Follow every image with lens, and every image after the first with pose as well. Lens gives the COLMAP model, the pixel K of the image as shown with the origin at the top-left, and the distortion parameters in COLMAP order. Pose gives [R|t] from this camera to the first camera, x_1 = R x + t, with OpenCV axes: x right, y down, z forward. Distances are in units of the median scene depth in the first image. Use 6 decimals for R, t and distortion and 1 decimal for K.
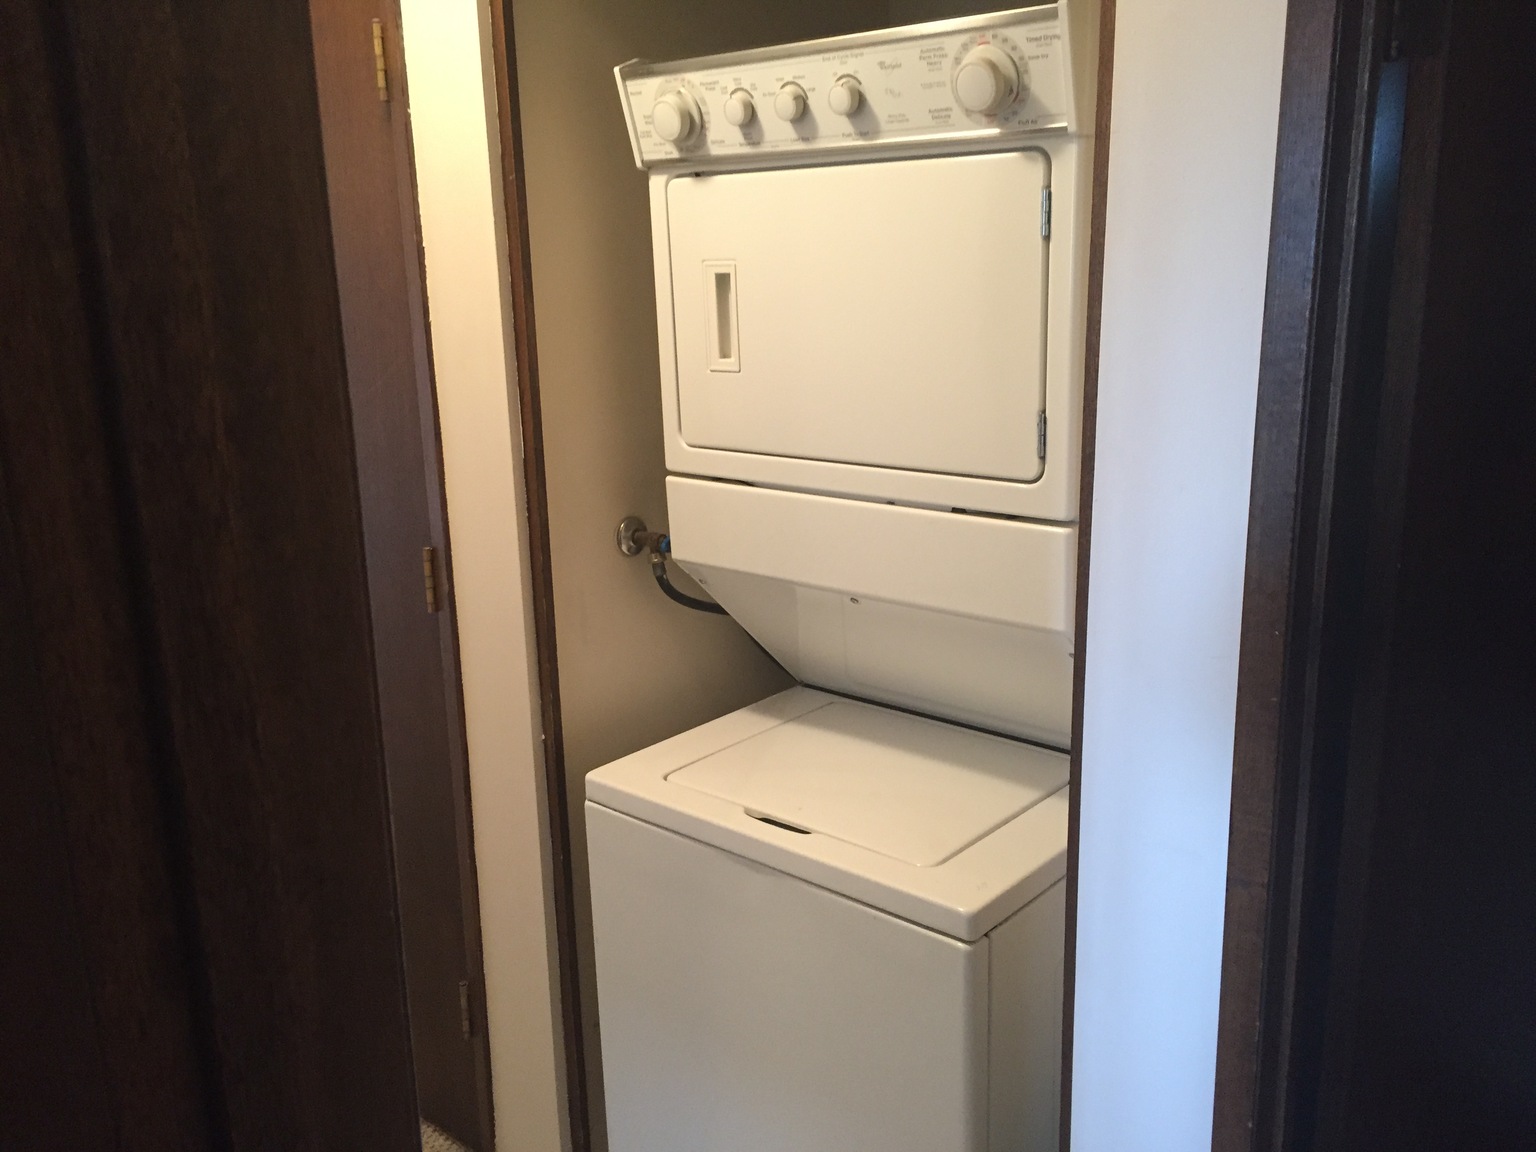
lens RADIAL K [[1325.6, 0, 771.5], [0, 1325.6, 576.8], [0, 0, 1]] dist [0.039694, 0.000231]
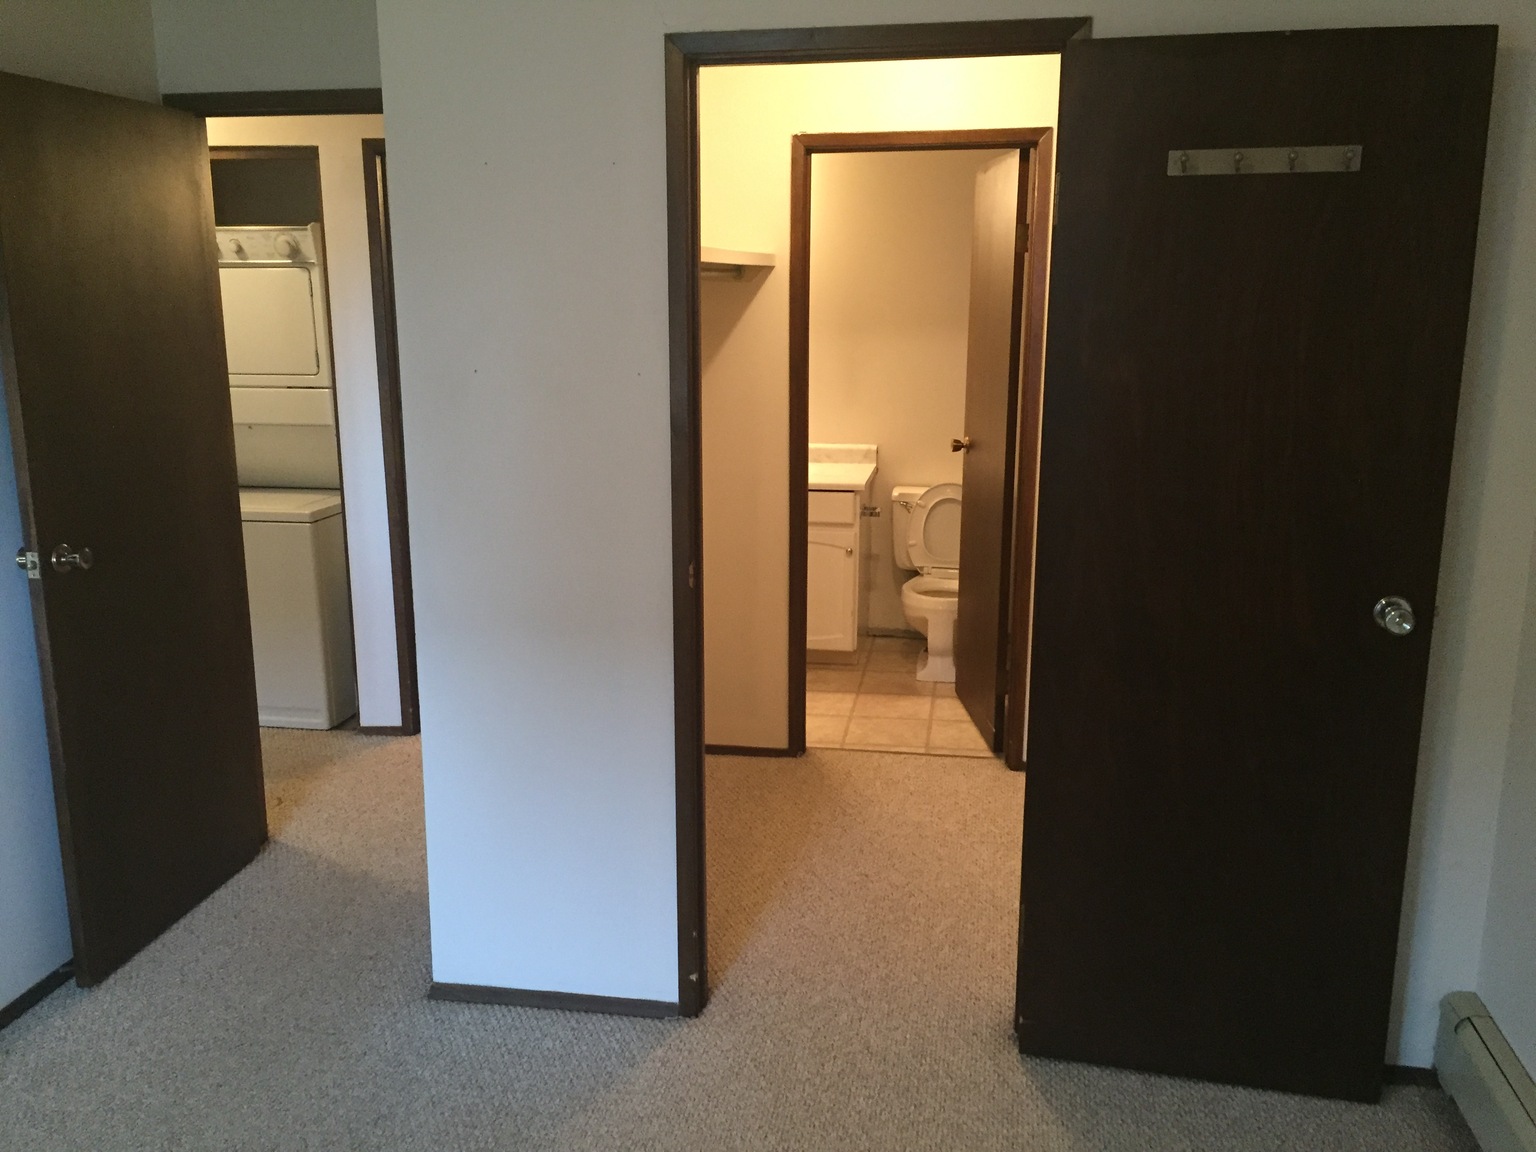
lens RADIAL K [[1325.6, 0, 768.4], [0, 1325.6, 574.1], [0, 0, 1]] dist [0.039694, 0.000231]
pose [[0.854002, -0.096723, 0.511200, -0.540668], [0.108691, 0.994054, 0.006506, 0.491416], [-0.508790, 0.050006, 0.859437, -2.202553]]
